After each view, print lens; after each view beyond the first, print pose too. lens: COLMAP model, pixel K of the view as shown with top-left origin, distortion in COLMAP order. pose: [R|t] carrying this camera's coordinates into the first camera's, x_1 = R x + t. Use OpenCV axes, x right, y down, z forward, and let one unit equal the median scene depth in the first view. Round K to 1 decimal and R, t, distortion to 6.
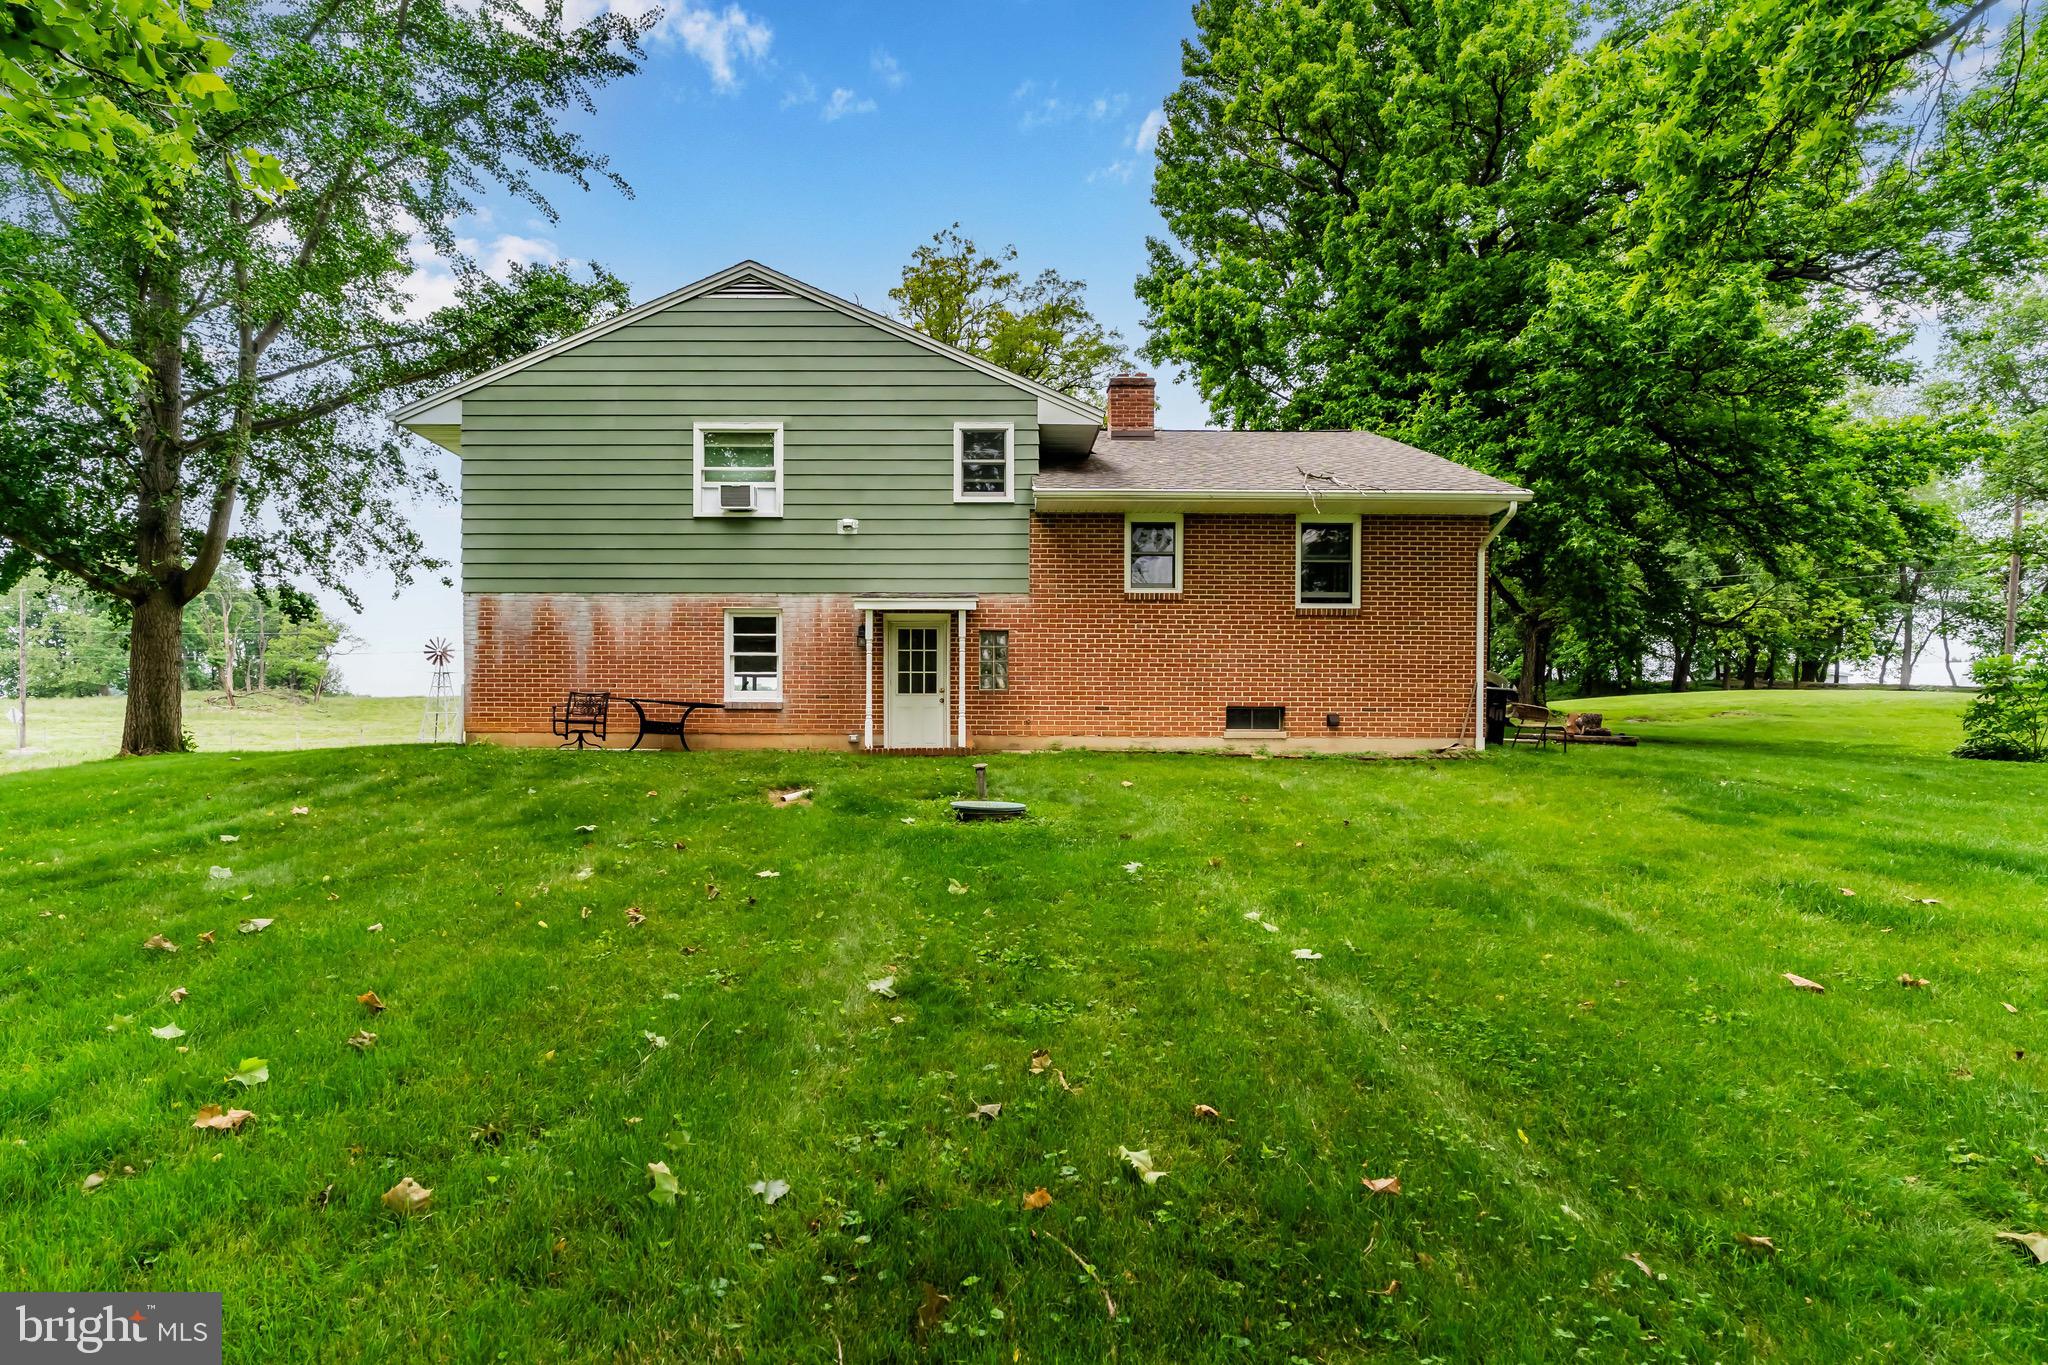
lens RADIAL K [[1060.5, 0, 1042.5], [0, 1060.5, 742.2], [0, 0, 1]] dist [0.001456, -0.000035]
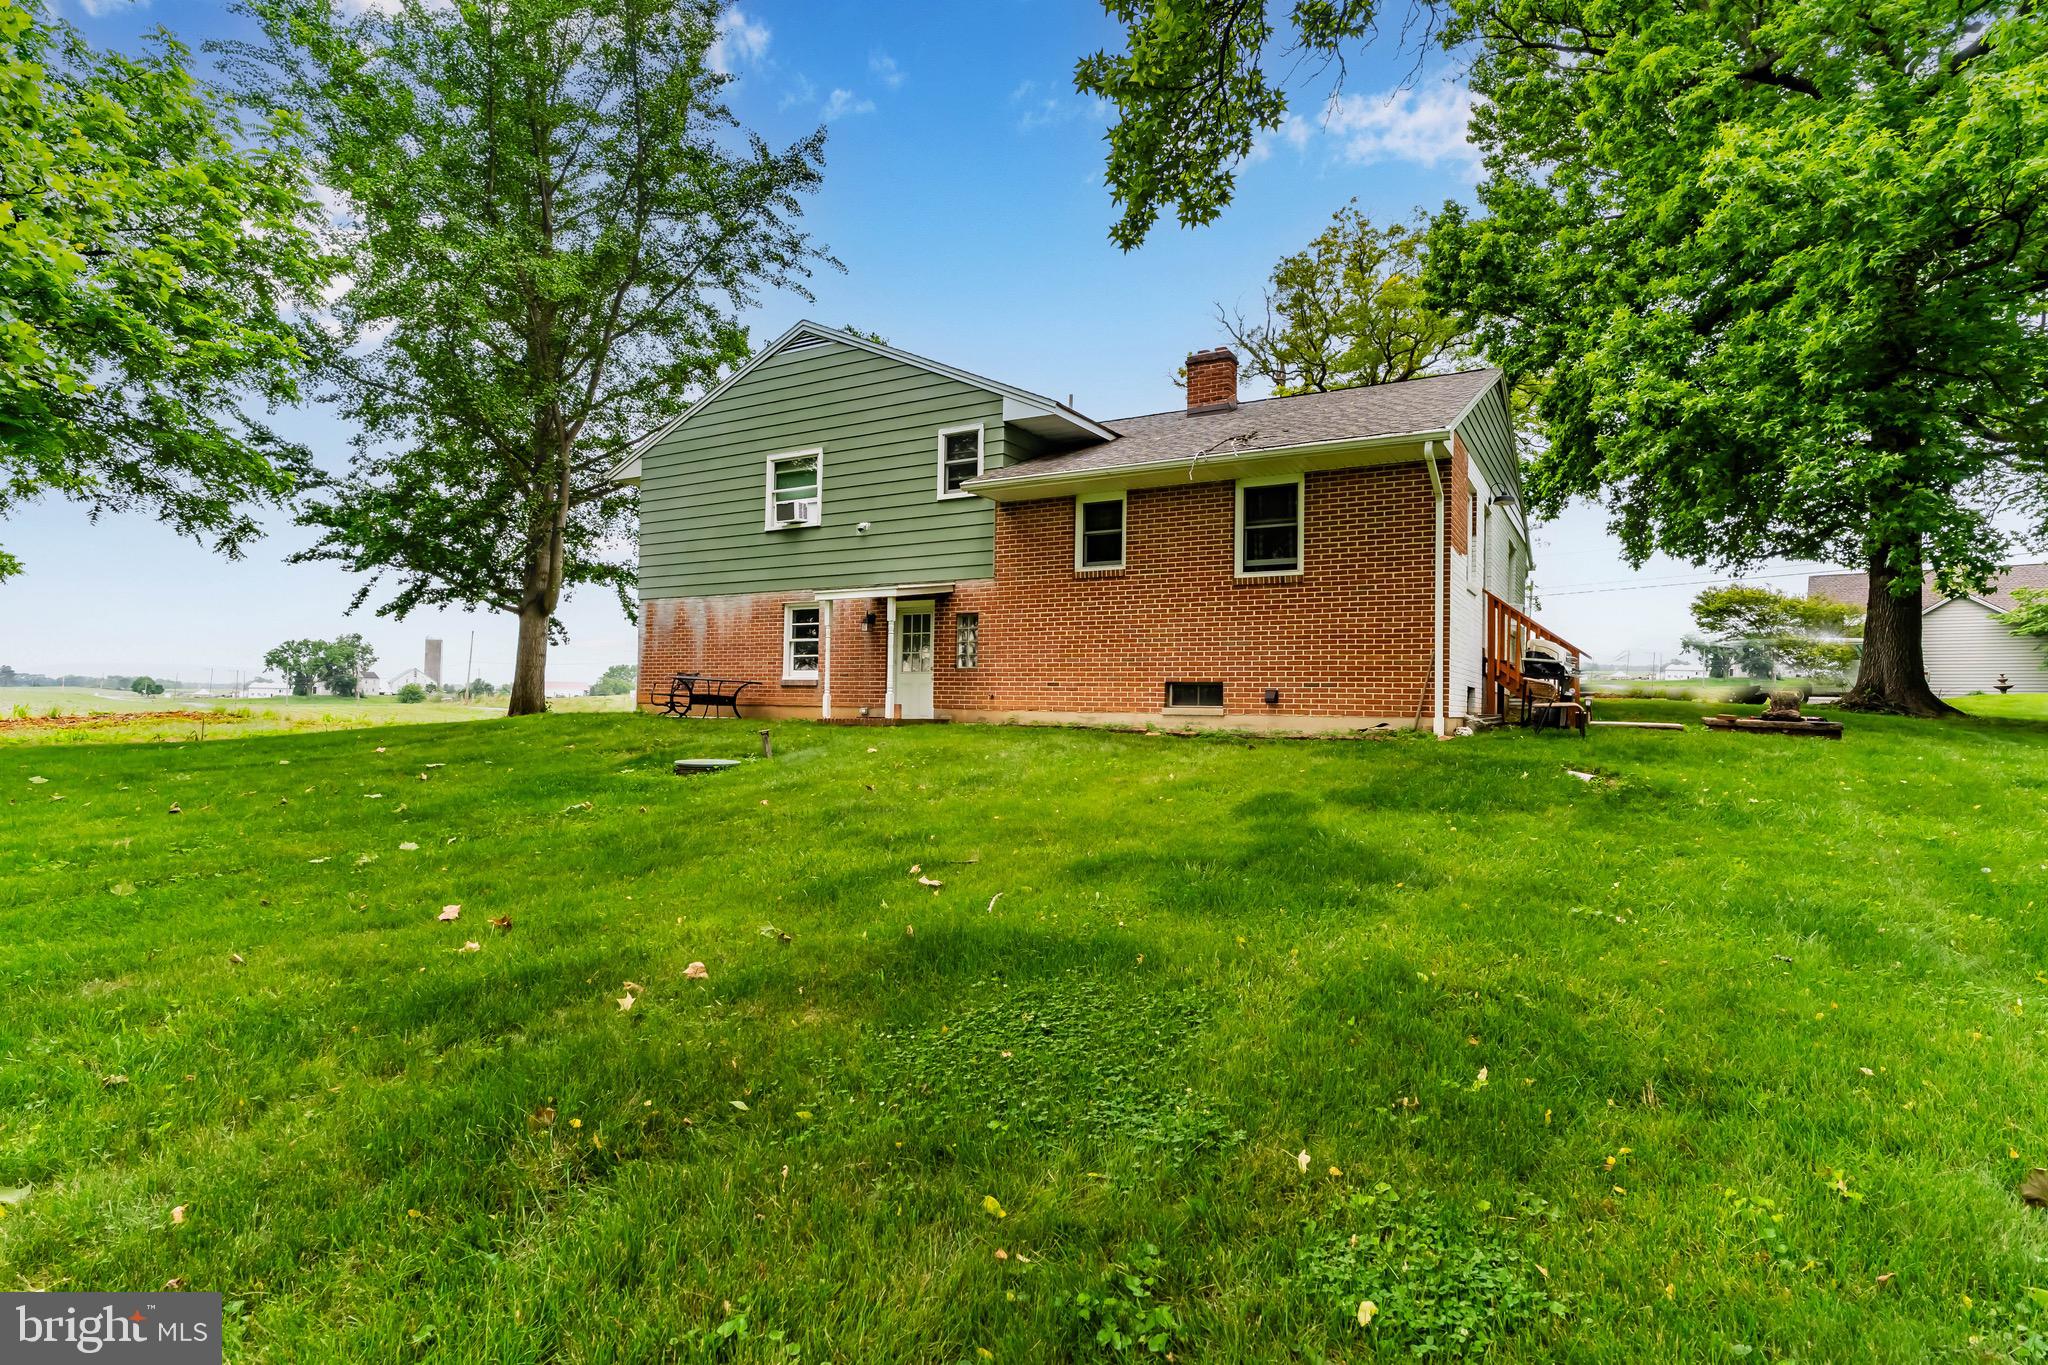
lens RADIAL K [[1060.5, 0, 1027.1], [0, 1060.5, 681.9], [0, 0, 1]] dist [0.001456, -0.000035]
pose [[0.856896, -0.003193, -0.515479, 0.570988], [-0.020762, 0.998956, -0.040701, 0.008628], [0.515071, 0.045579, 0.855935, 0.099984]]
